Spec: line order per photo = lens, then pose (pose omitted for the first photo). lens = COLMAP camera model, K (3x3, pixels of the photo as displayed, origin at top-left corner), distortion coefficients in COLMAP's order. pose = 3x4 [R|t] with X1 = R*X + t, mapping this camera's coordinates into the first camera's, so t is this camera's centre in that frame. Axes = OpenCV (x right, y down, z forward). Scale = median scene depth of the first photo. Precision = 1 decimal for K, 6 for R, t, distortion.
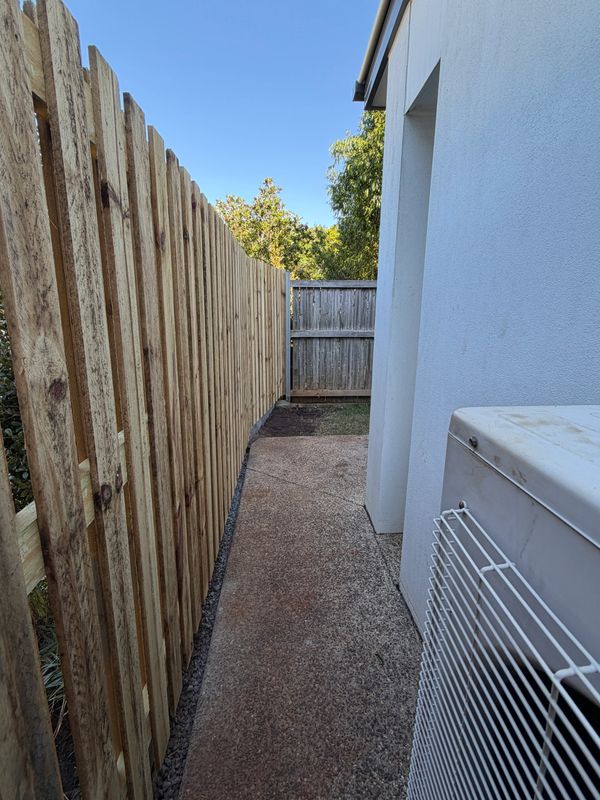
lens RADIAL K [[424.2, 0, 300.0], [0, 424.2, 400.0], [0, 0, 1]] dist [-0.001291, 0.000122]
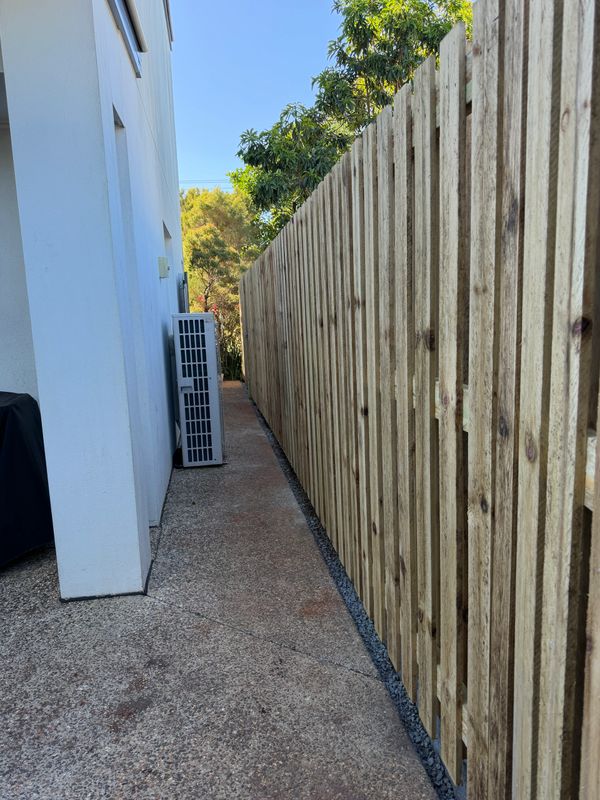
lens RADIAL K [[597.8, 0, 300.0], [0, 597.8, 400.0], [0, 0, 1]] dist [0.011504, -0.009088]
pose [[-0.994289, 0.026667, -0.103338, 0.001622], [-0.012230, 0.933428, 0.358556, -0.284370], [0.106020, 0.357772, -0.927771, 1.399500]]
